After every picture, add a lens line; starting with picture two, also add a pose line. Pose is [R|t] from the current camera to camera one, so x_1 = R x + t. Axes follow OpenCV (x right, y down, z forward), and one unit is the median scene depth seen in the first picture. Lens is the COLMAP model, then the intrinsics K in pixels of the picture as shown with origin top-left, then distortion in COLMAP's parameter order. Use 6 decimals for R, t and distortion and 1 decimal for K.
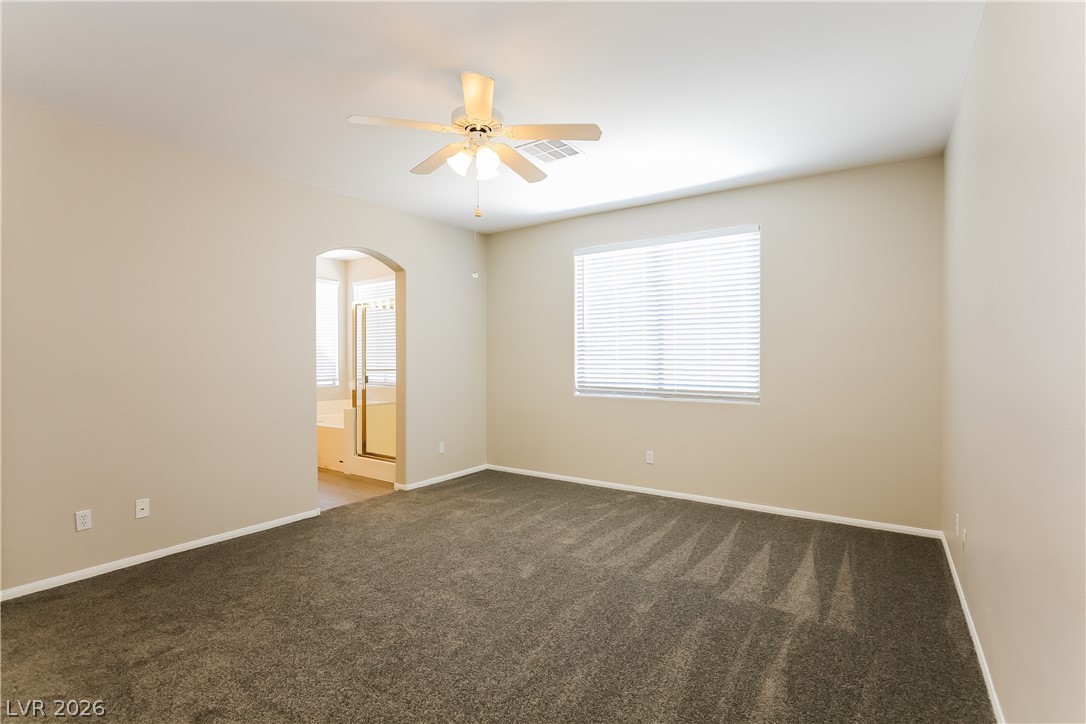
lens RADIAL K [[515.7, 0, 543.0], [0, 515.7, 362.0], [0, 0, 1]] dist [-0.002313, -0.000045]
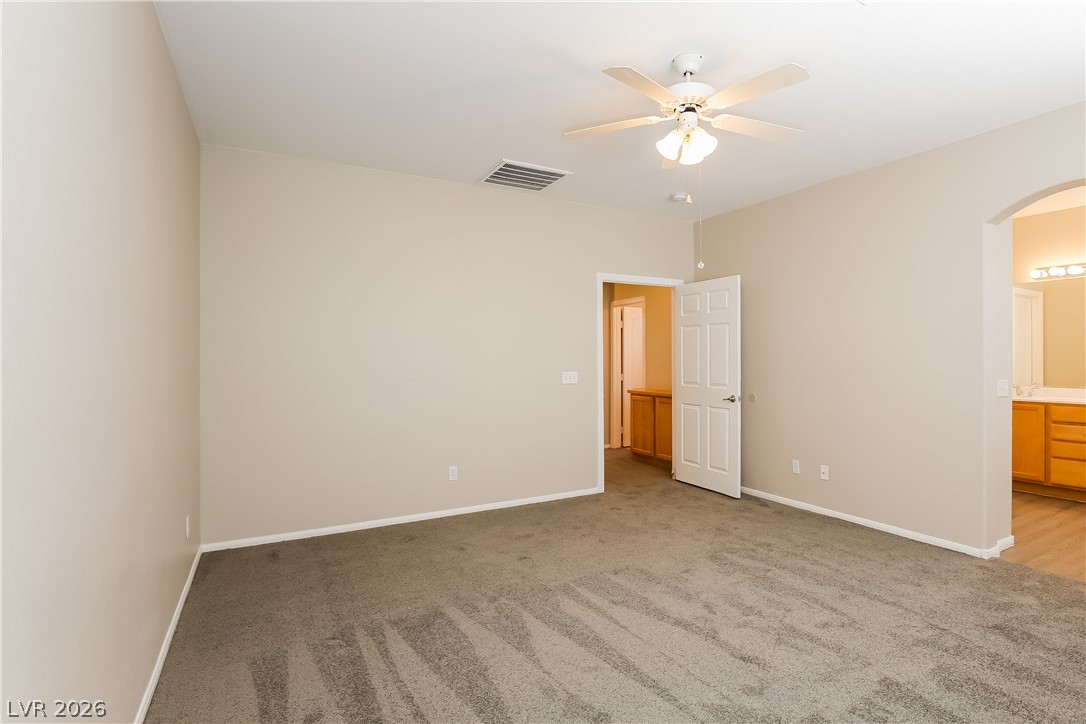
lens RADIAL K [[515.7, 0, 543.0], [0, 515.7, 362.0], [0, 0, 1]] dist [-0.002313, -0.000045]
pose [[-0.454947, -0.000802, -0.890518, 0.670277], [-0.007206, 0.999970, 0.002782, 0.013284], [0.890489, 0.007683, -0.454939, 0.957484]]
